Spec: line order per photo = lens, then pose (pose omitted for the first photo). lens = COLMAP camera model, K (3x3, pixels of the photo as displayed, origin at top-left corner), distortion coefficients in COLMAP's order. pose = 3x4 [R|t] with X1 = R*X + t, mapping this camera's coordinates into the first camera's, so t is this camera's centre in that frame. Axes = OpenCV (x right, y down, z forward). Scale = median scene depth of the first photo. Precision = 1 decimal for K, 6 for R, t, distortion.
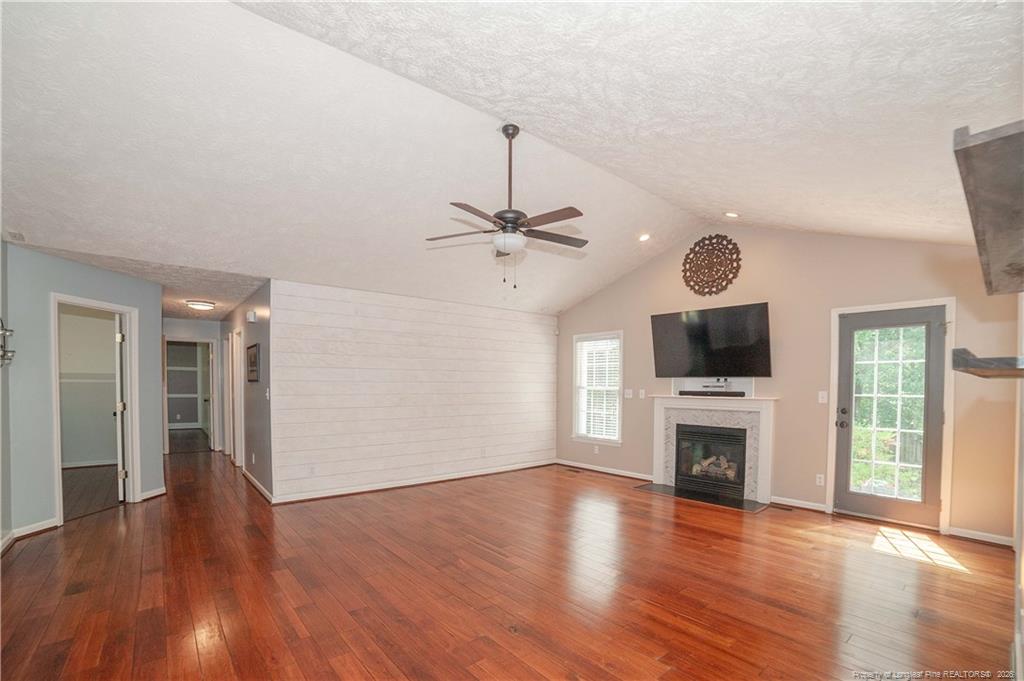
lens RADIAL K [[458.9, 0, 512.0], [0, 458.9, 340.5], [0, 0, 1]] dist [-0.000459, 0.000197]
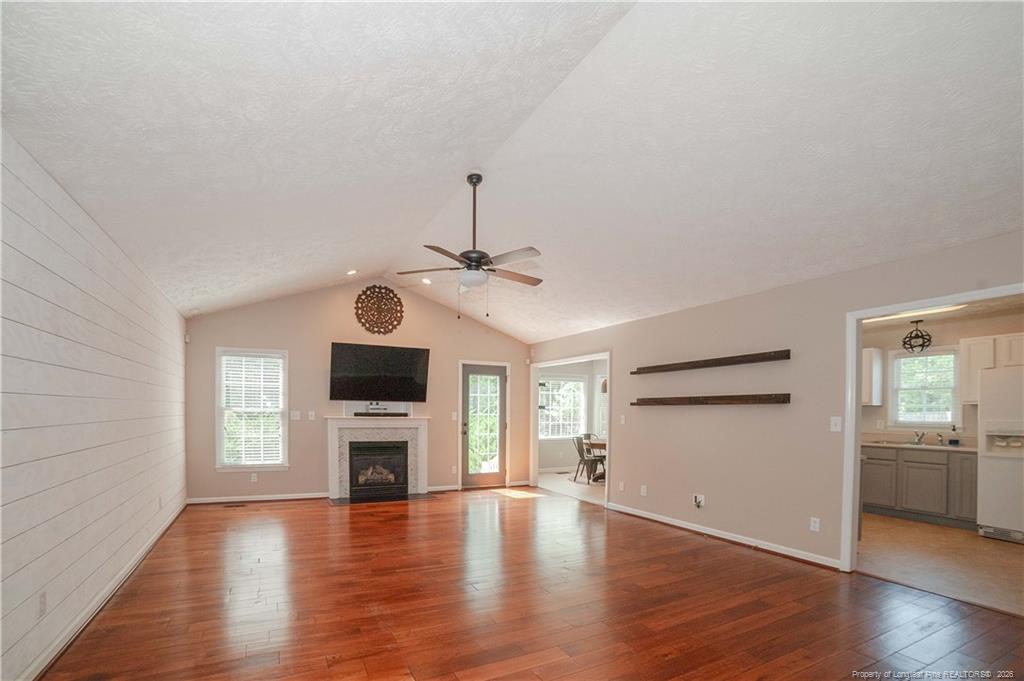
lens RADIAL K [[458.9, 0, 512.0], [0, 458.9, 340.5], [0, 0, 1]] dist [-0.000459, 0.000197]
pose [[0.318386, 0.141699, 0.937311, -0.614950], [-0.100312, 0.988250, -0.115326, 0.024755], [-0.942639, -0.057306, 0.328859, 0.262461]]
